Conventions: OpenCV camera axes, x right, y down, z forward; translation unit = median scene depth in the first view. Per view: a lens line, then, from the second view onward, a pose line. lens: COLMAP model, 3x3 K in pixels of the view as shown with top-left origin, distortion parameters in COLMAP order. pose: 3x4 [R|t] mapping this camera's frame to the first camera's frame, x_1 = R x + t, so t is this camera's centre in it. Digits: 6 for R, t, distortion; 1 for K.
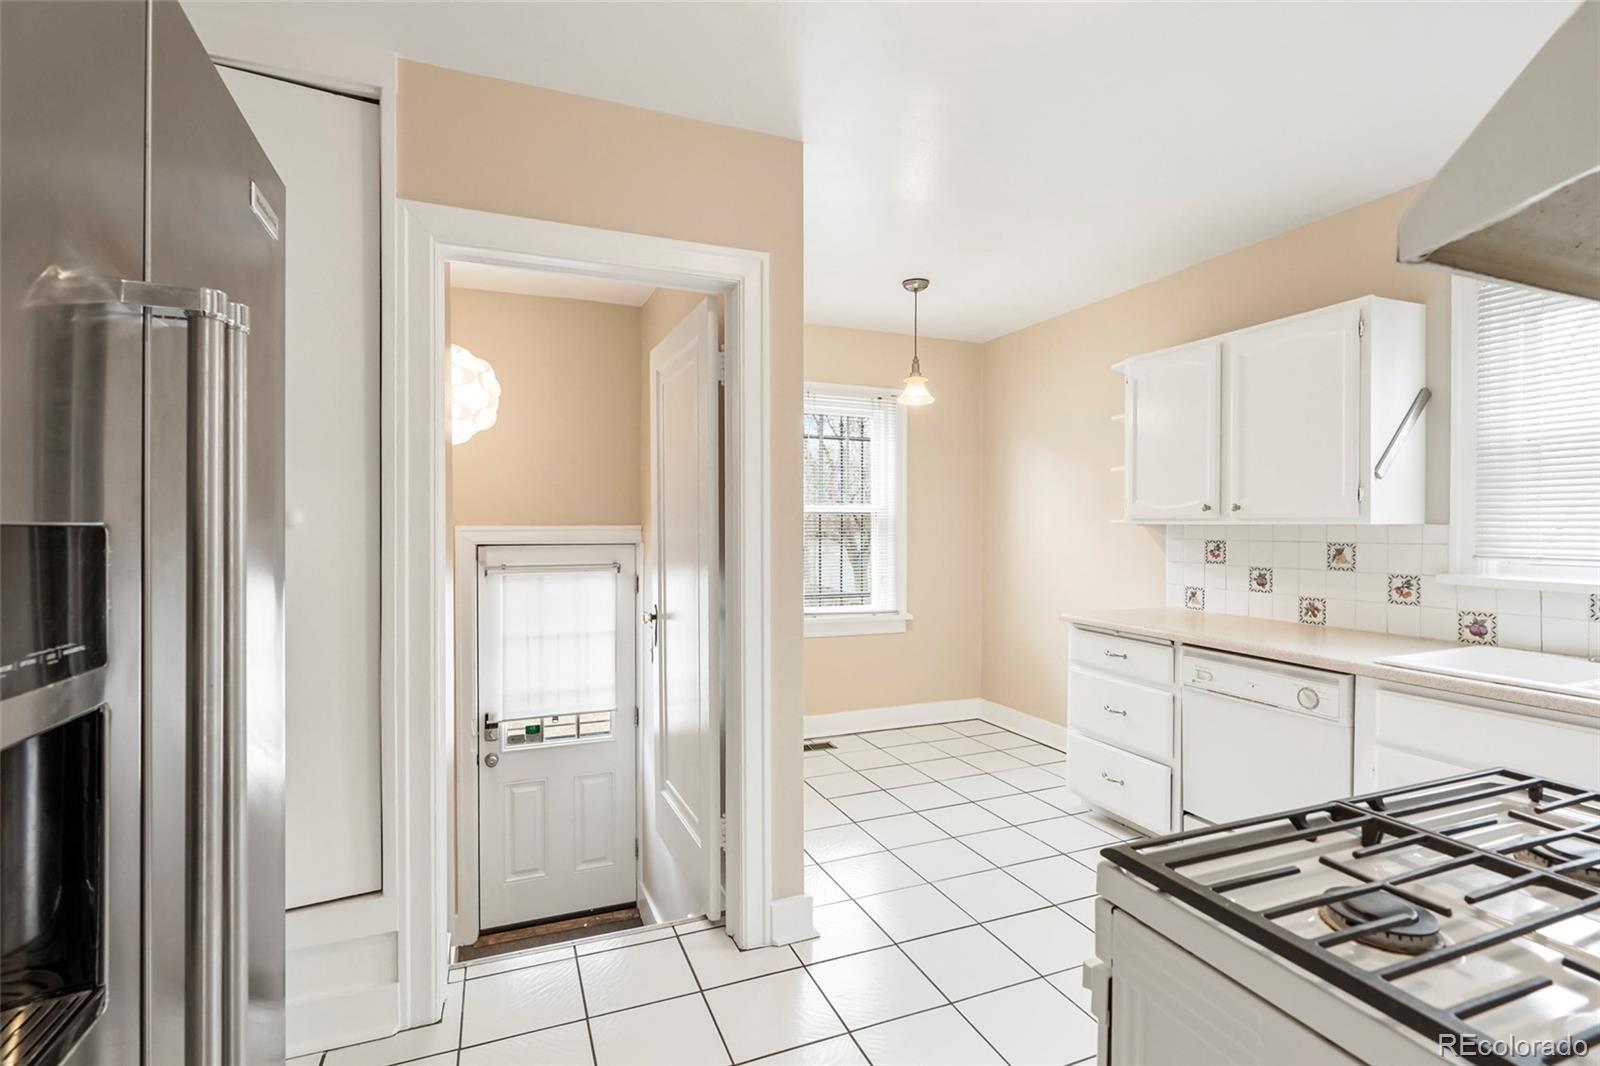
lens RADIAL K [[761.1, 0, 798.5], [0, 761.1, 530.0], [0, 0, 1]] dist [-0.001505, 0.000402]
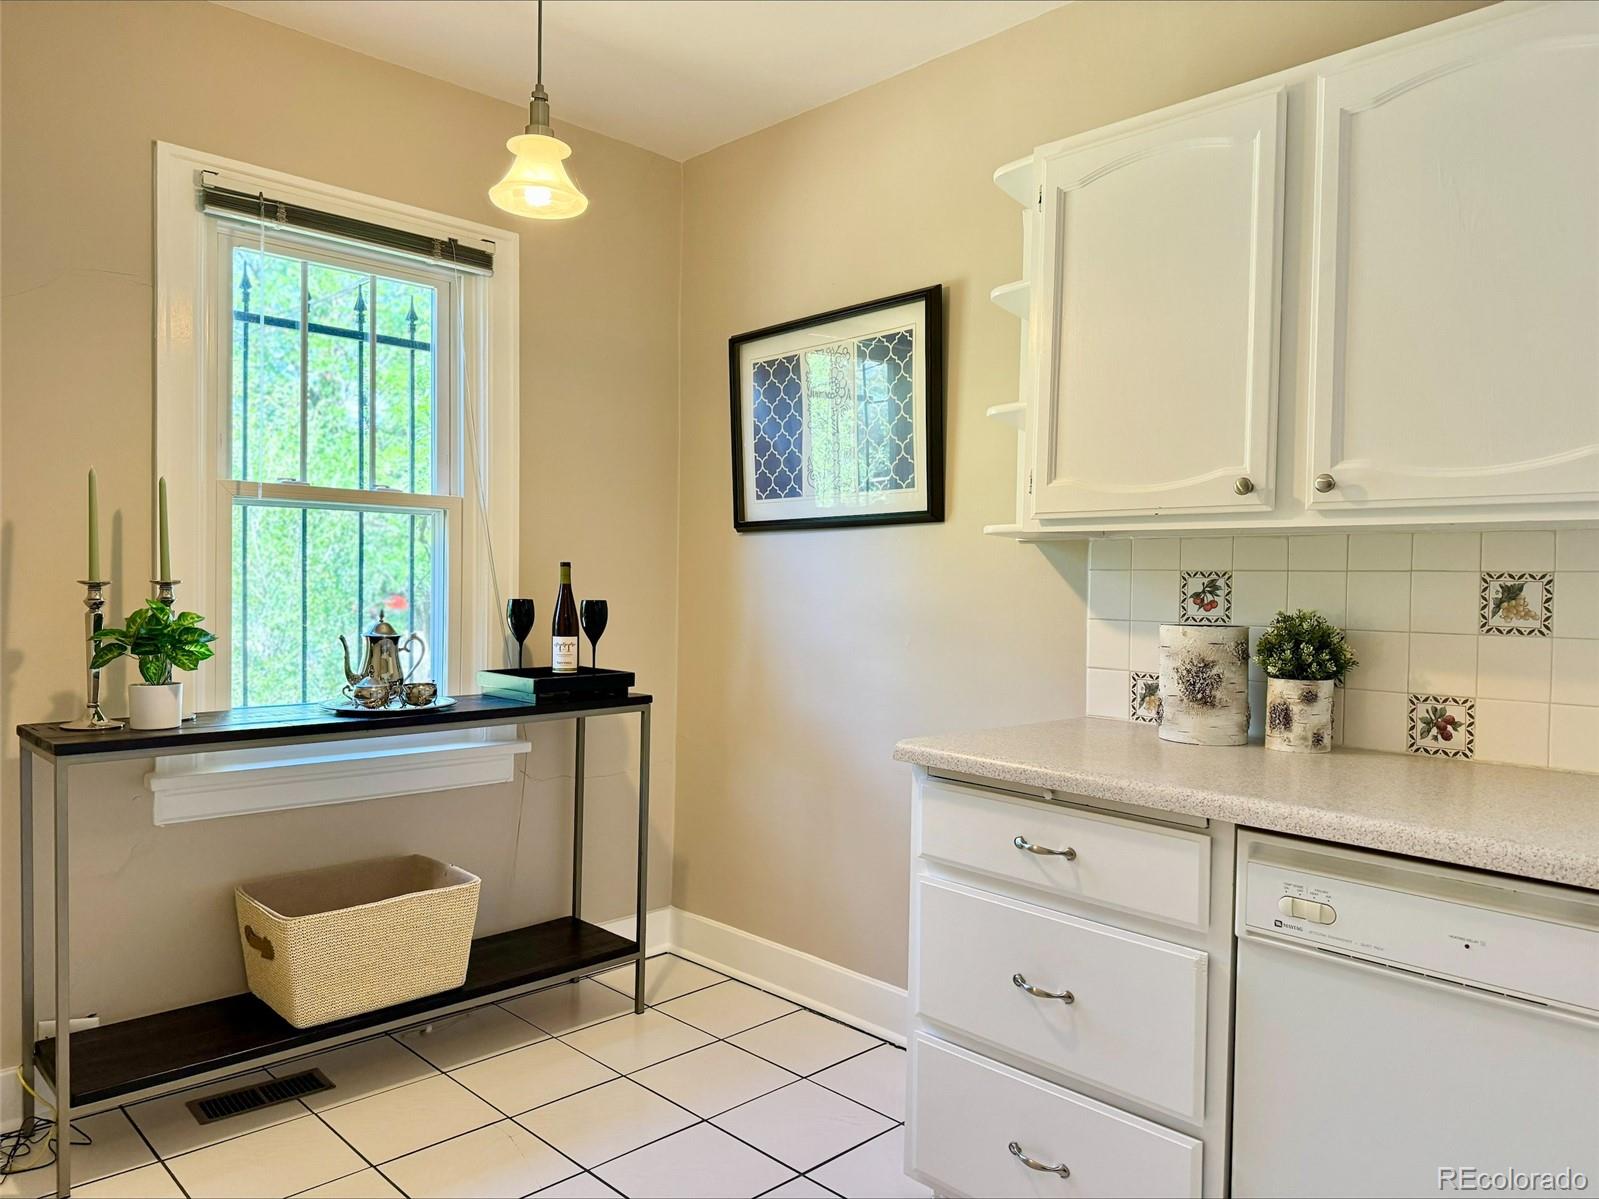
lens RADIAL K [[1157.7, 0, 790.6], [0, 1157.7, 607.4], [0, 0, 1]] dist [0.094371, -0.120901]
pose [[0.930193, 0.001992, 0.367065, 0.070449], [-0.010619, 0.999713, 0.021484, 0.026692], [-0.366917, -0.023882, 0.929947, 0.511200]]
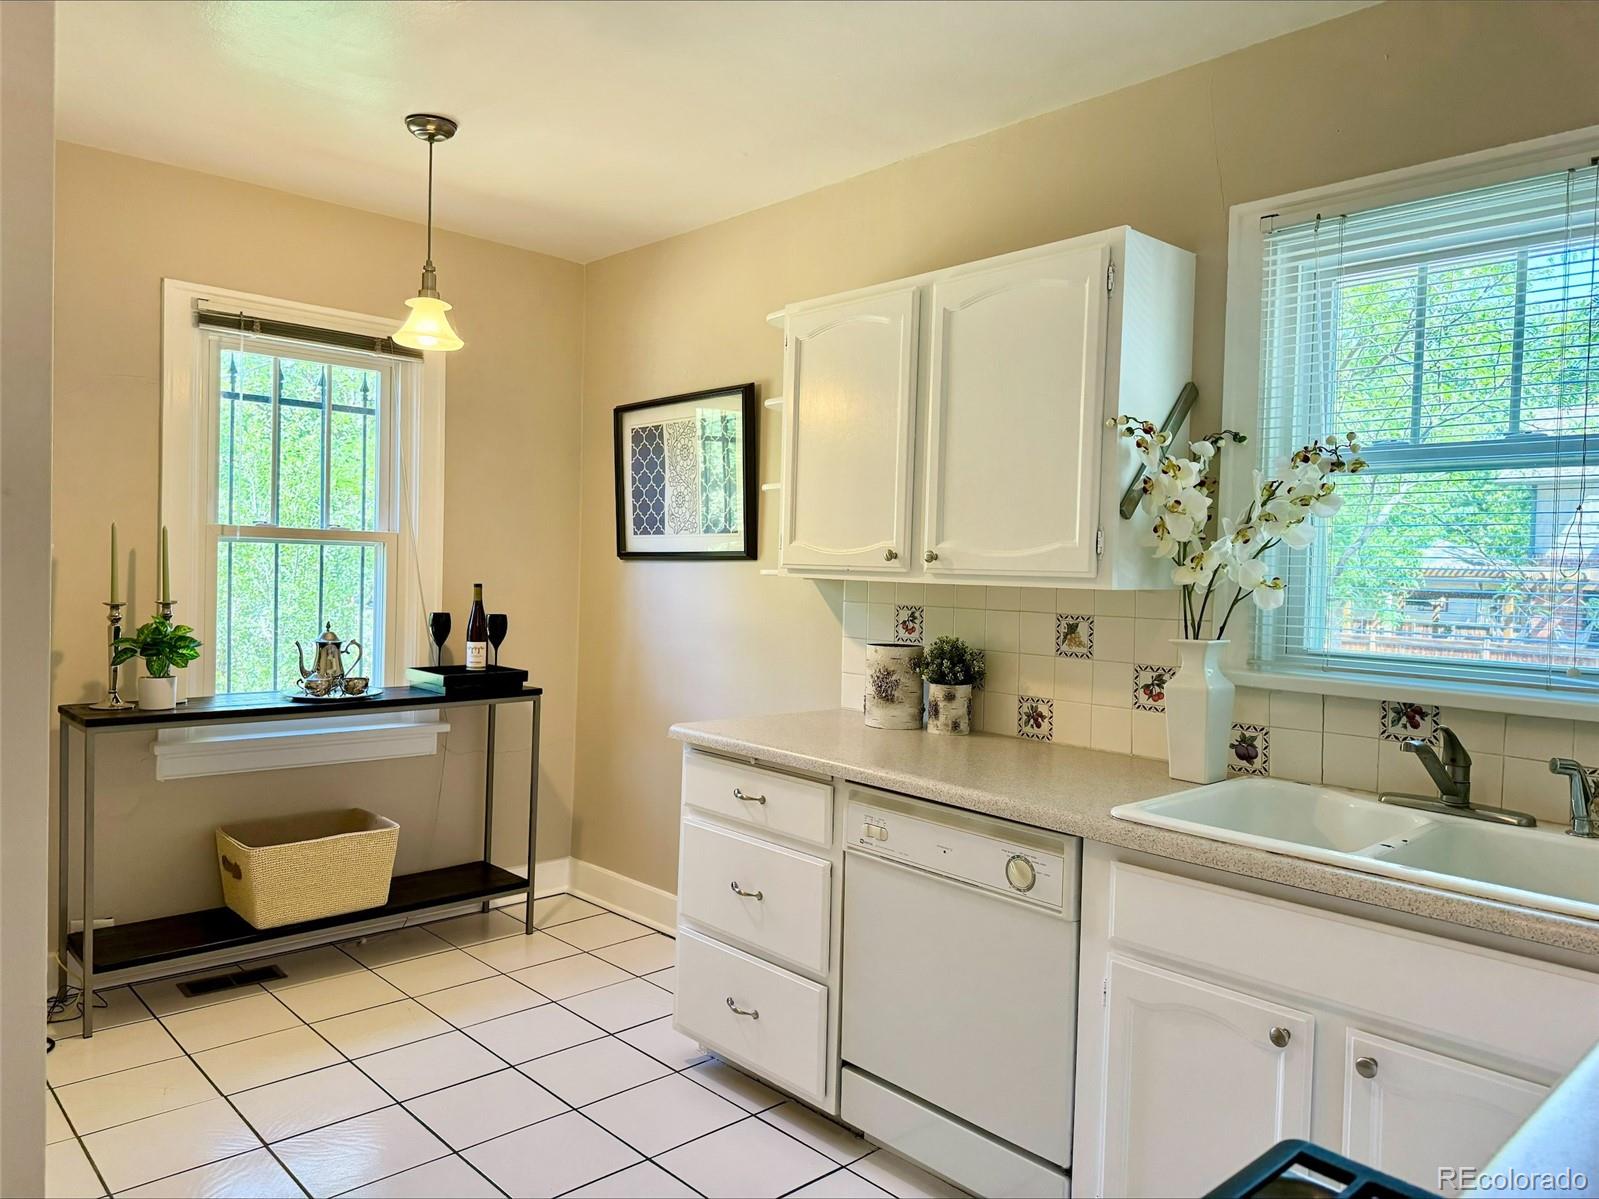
lens RADIAL K [[1145.9, 0, 777.1], [0, 1145.9, 596.3], [0, 0, 1]] dist [0.127081, -0.181292]
pose [[0.937146, 0.013132, 0.348690, 0.127328], [-0.022111, 0.999518, 0.021782, -0.014590], [-0.348236, -0.028123, 0.936985, 0.160227]]
